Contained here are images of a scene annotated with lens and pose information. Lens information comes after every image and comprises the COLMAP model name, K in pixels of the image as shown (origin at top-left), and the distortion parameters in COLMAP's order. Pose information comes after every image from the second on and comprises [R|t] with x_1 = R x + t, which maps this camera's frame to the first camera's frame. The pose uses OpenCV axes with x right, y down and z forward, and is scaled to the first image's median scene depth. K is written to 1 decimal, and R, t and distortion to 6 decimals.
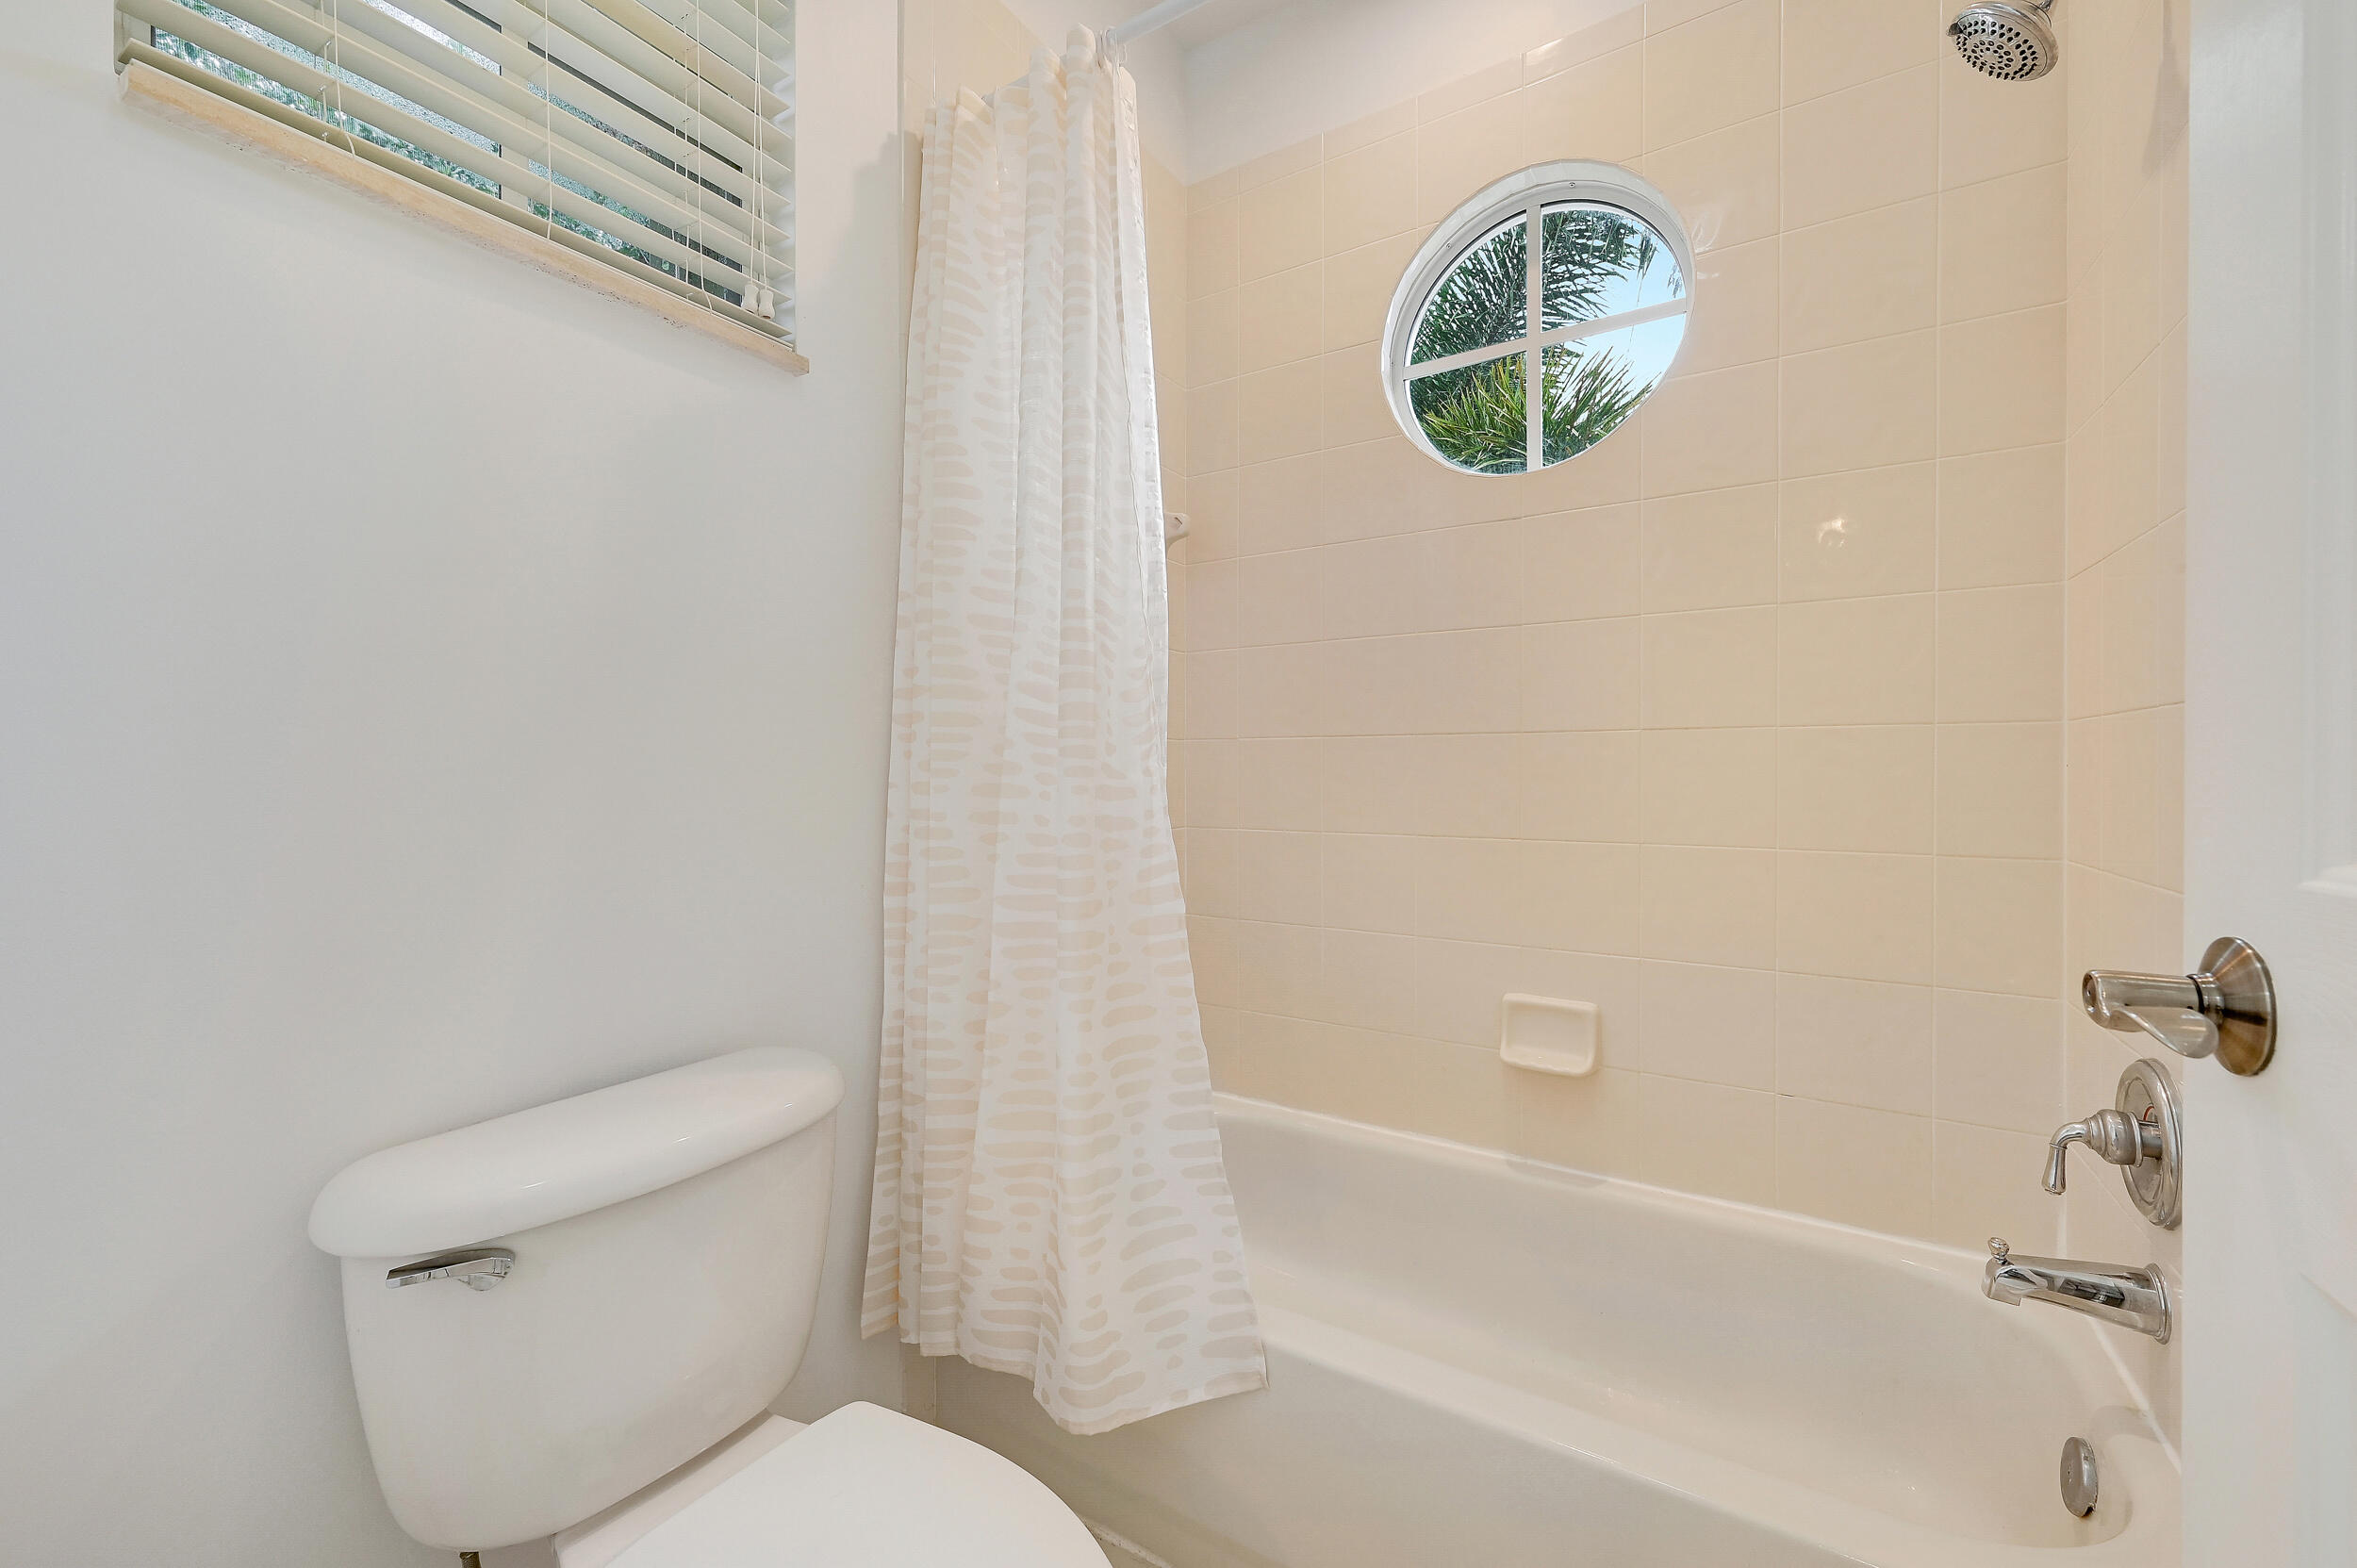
lens RADIAL K [[924.0, 0, 1186.9], [0, 924.0, 777.3], [0, 0, 1]] dist [0.000214, -0.000129]
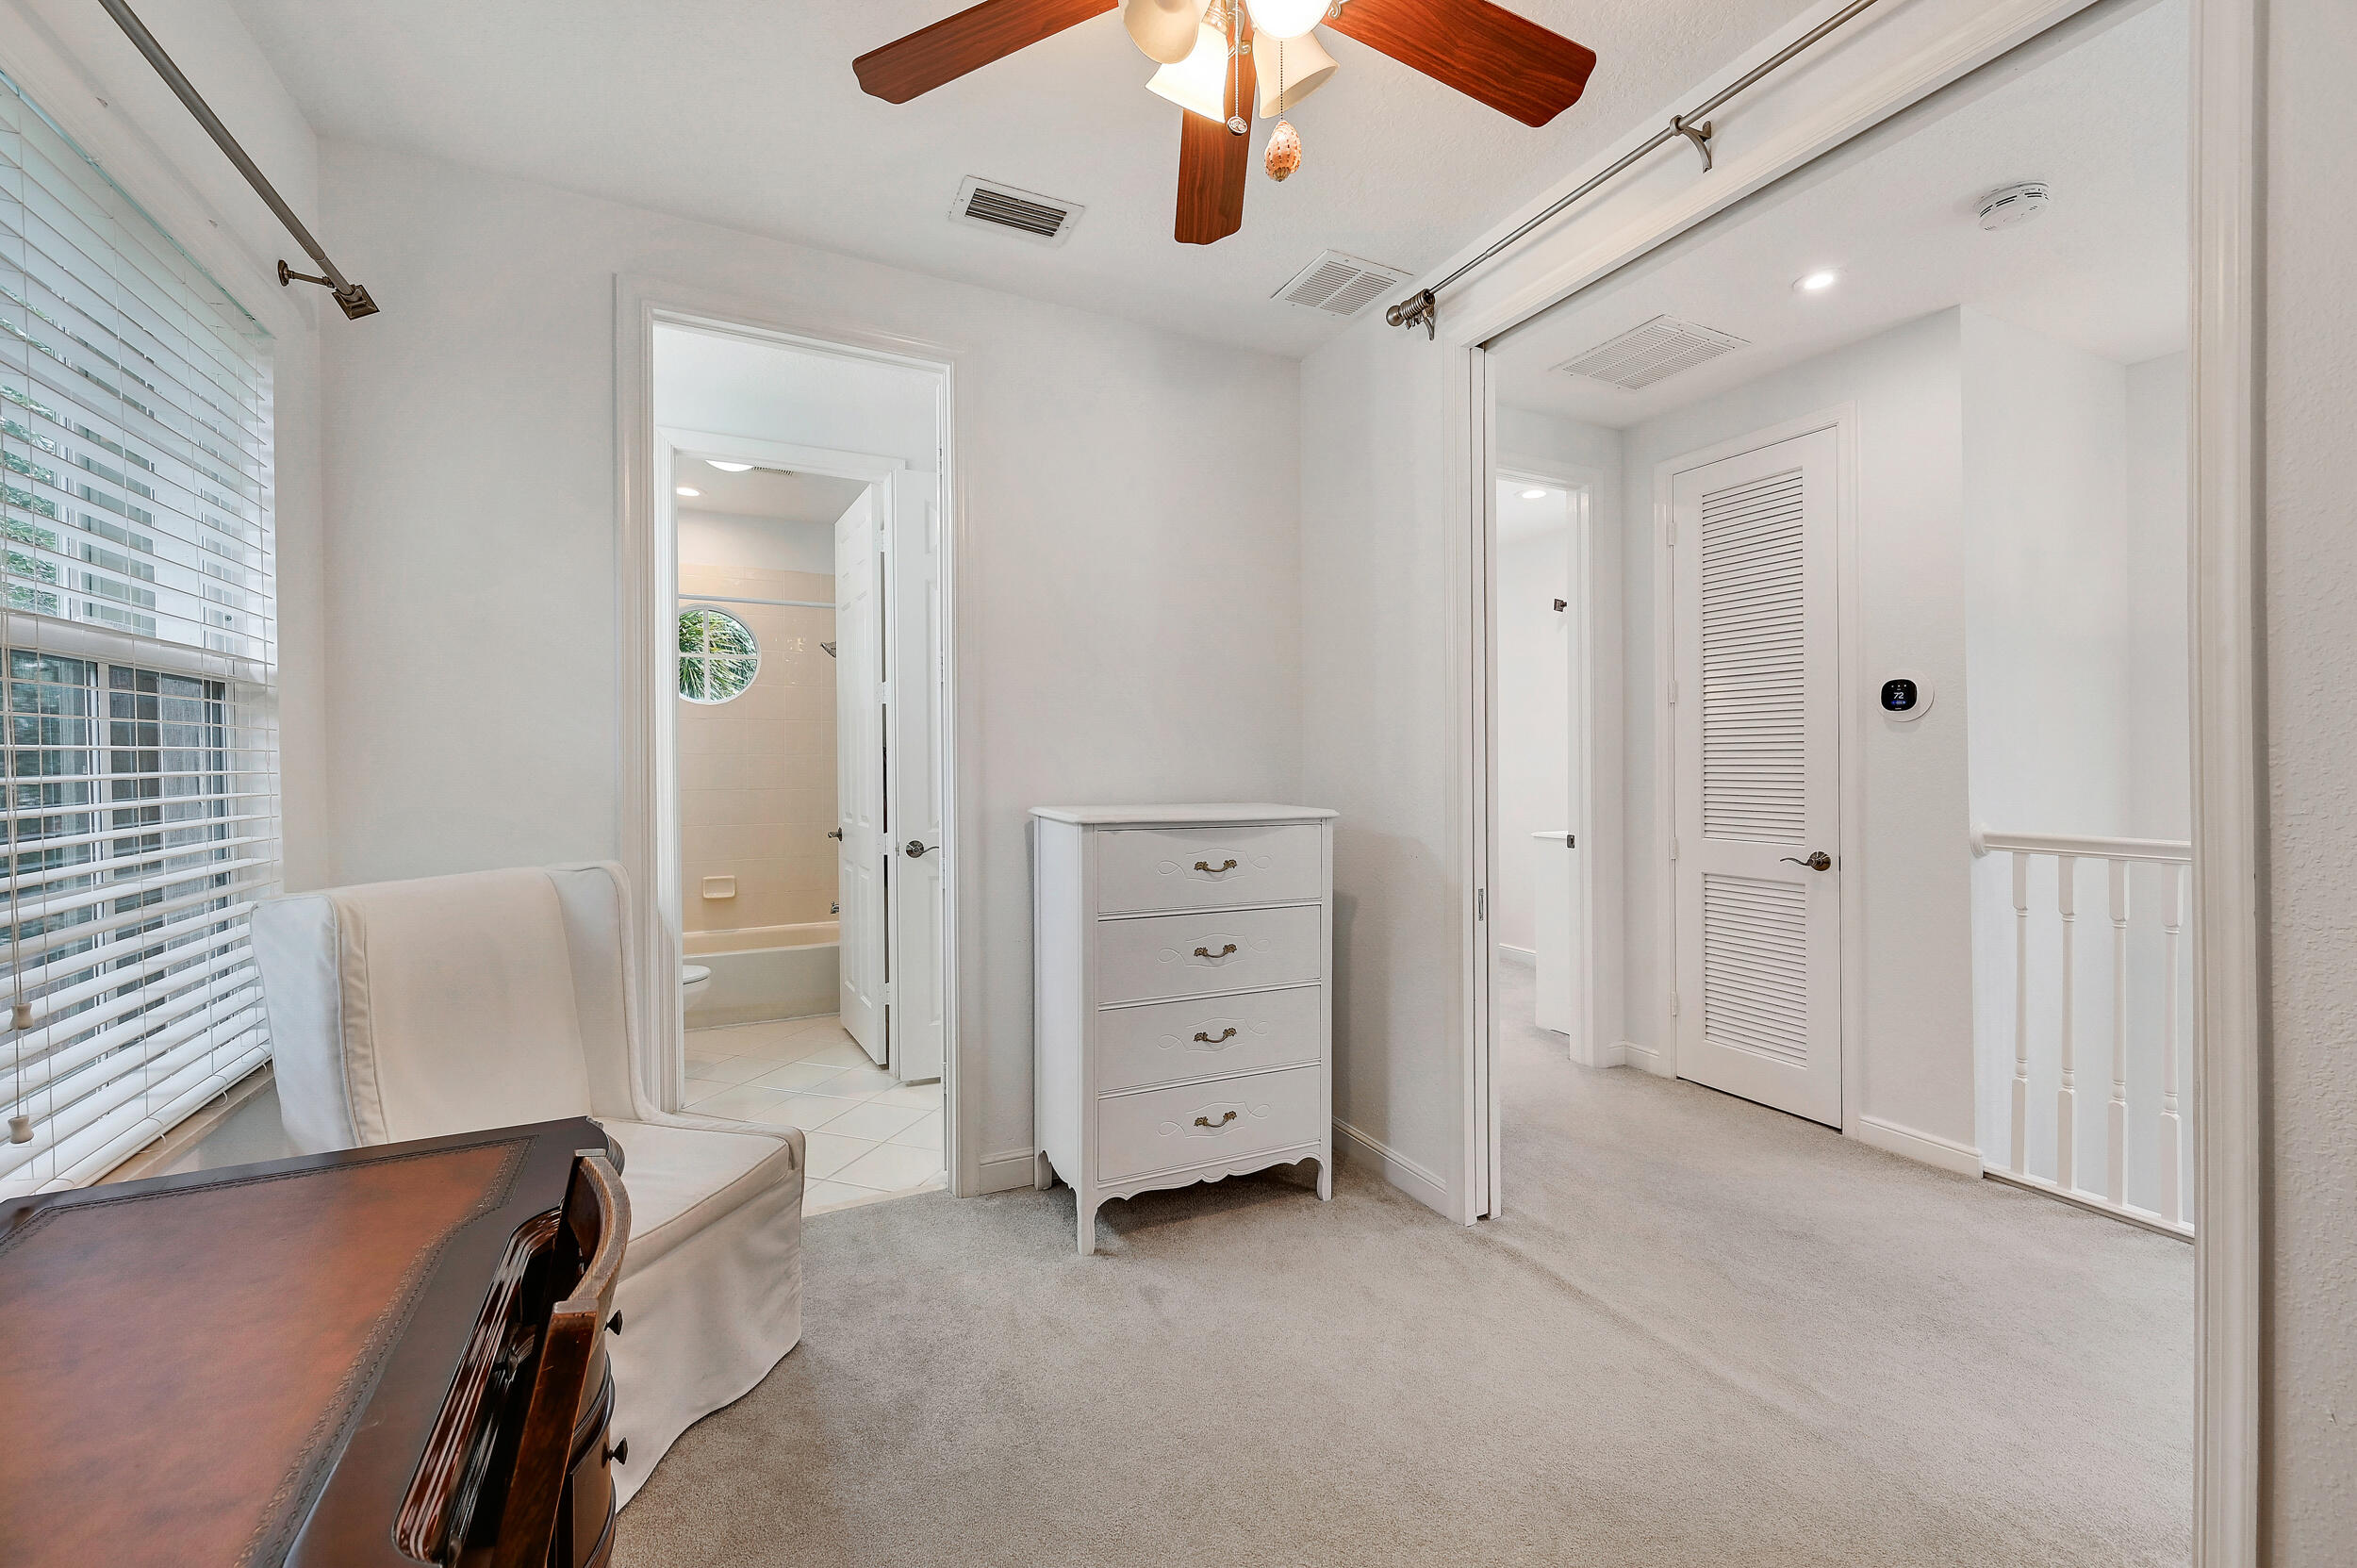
lens RADIAL K [[923.9, 0, 1176.3], [0, 923.9, 773.2], [0, 0, 1]] dist [-0.001961, -0.000280]
pose [[0.537025, -0.012258, 0.843477, -1.841455], [0.000752, 0.999901, 0.014052, -0.190263], [-0.843566, -0.006912, 0.536981, -2.575145]]
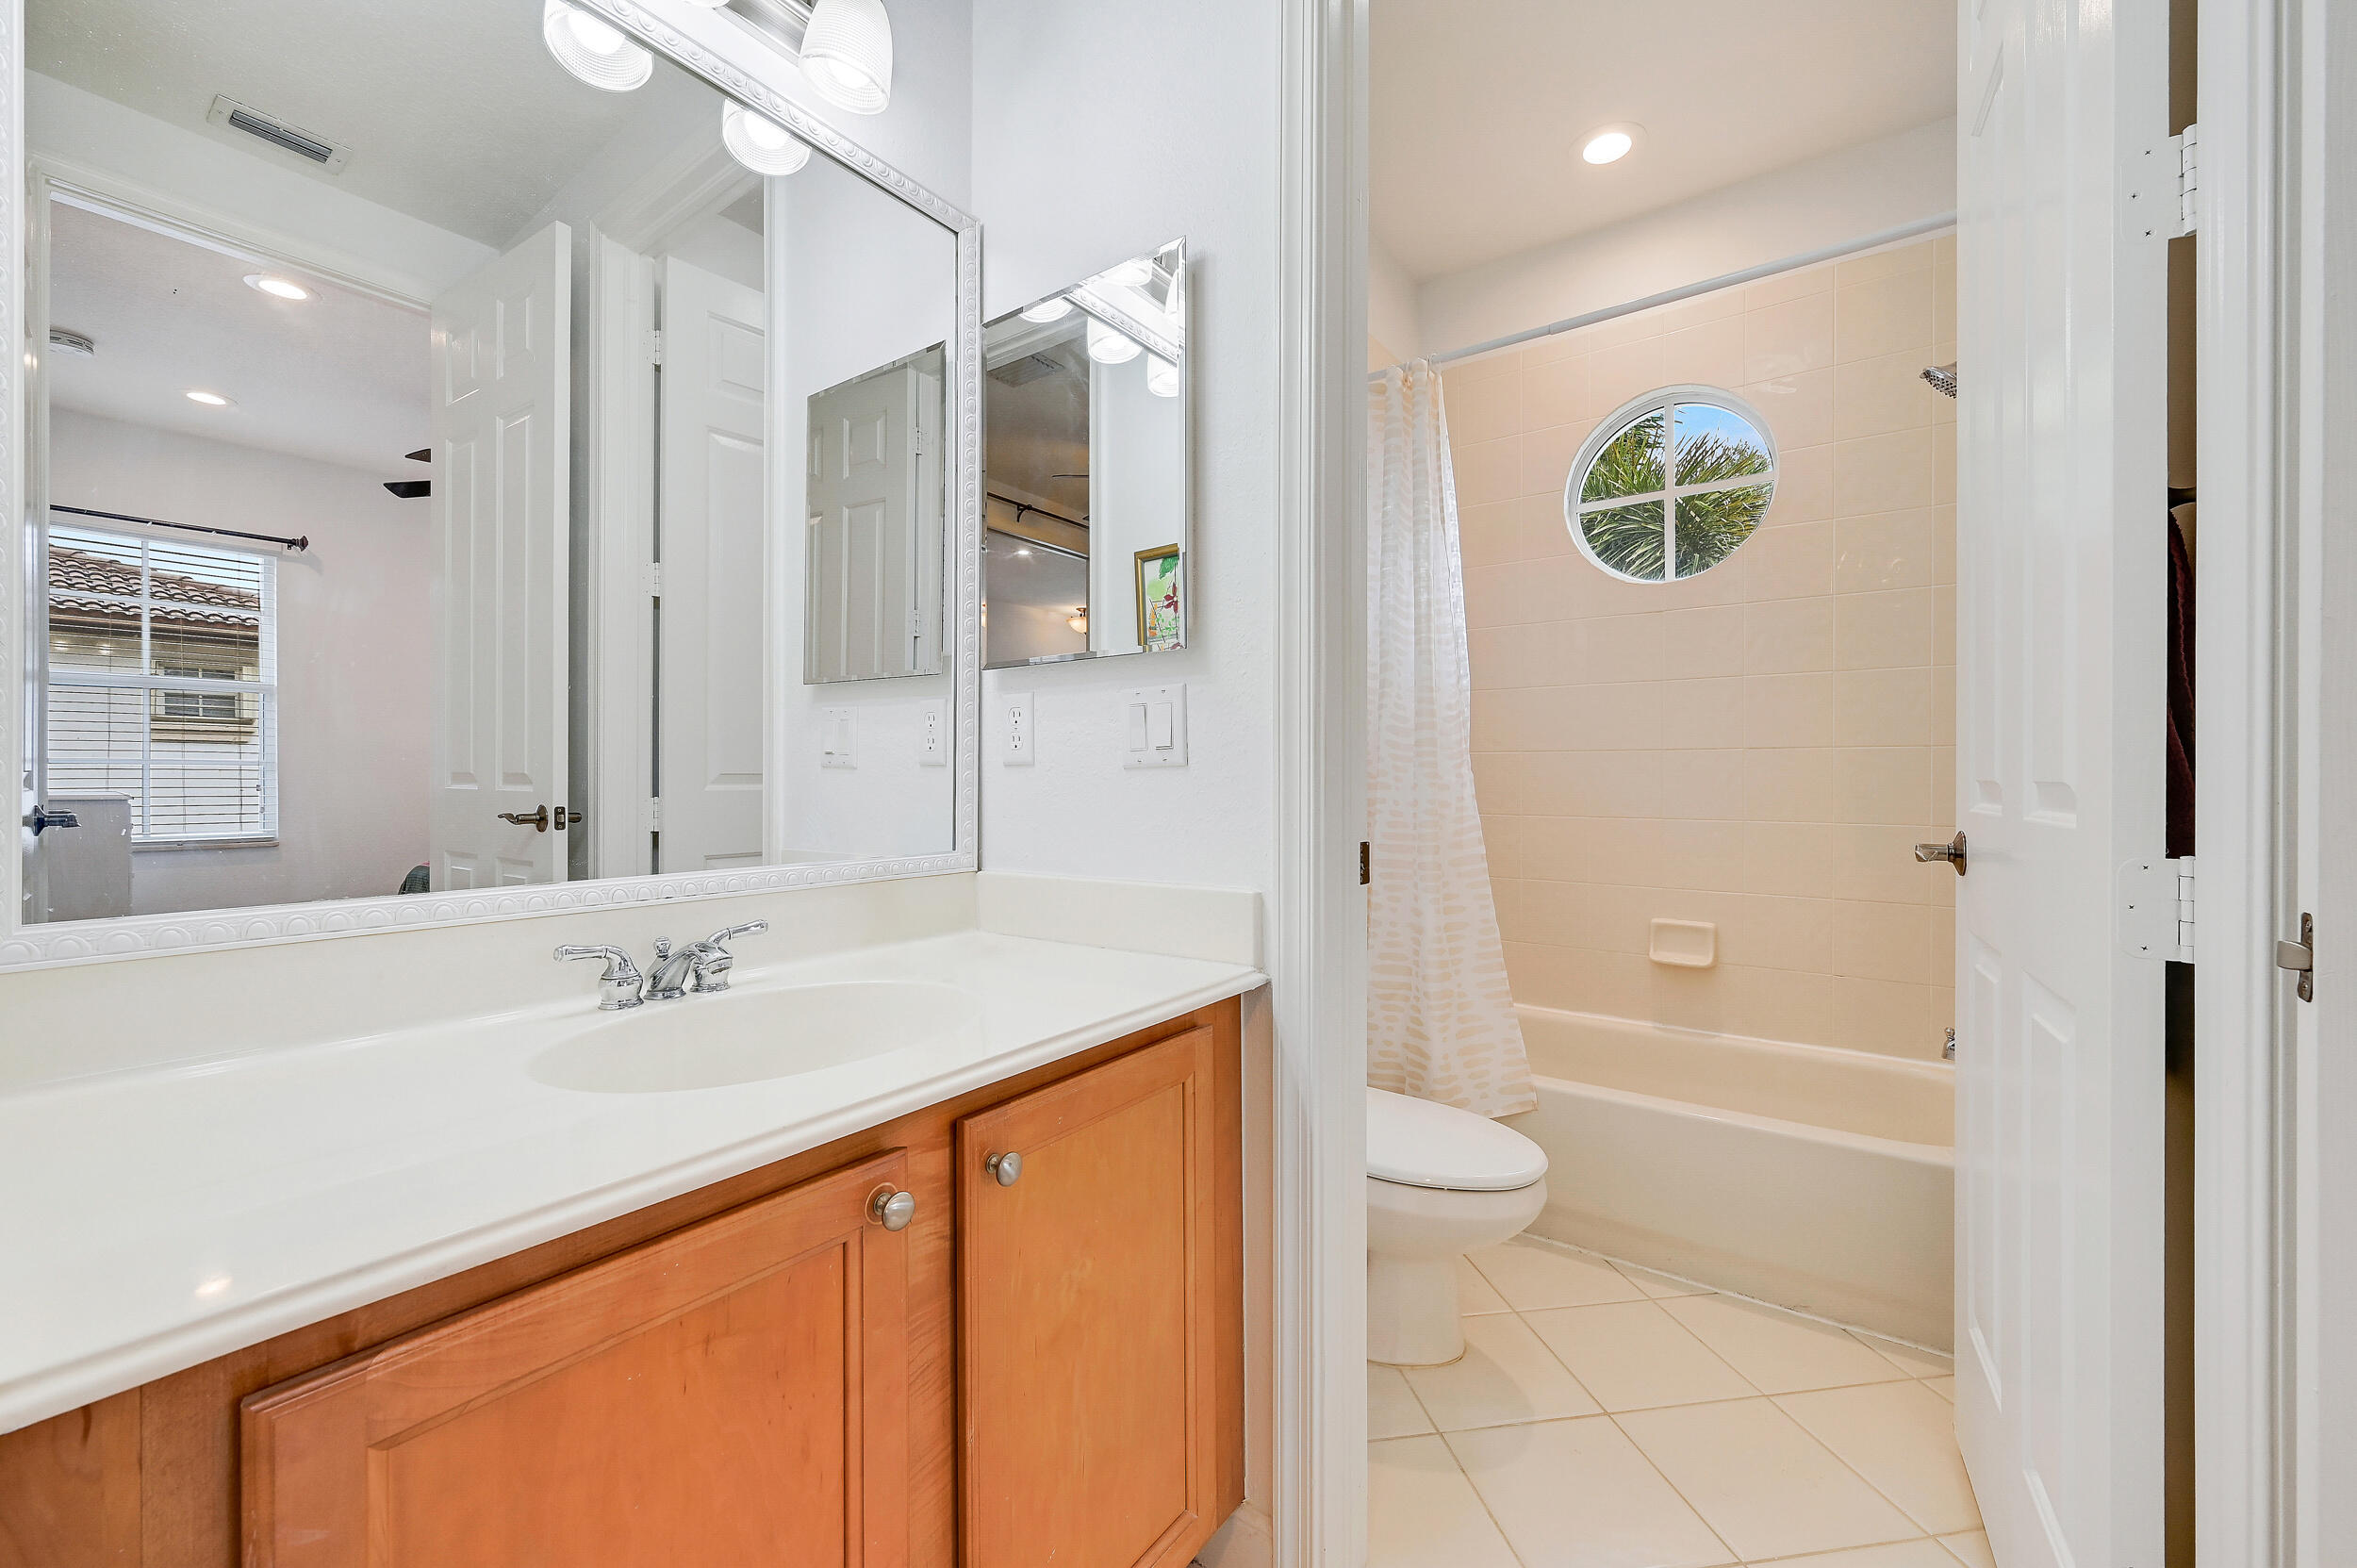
lens RADIAL K [[924.0, 0, 1186.9], [0, 924.0, 777.3], [0, 0, 1]] dist [0.000214, -0.000129]
pose [[0.997286, -0.000479, -0.073617, -0.443113], [0.000385, 0.999999, -0.001290, 0.000019], [0.073618, 0.001258, 0.997286, -0.833794]]
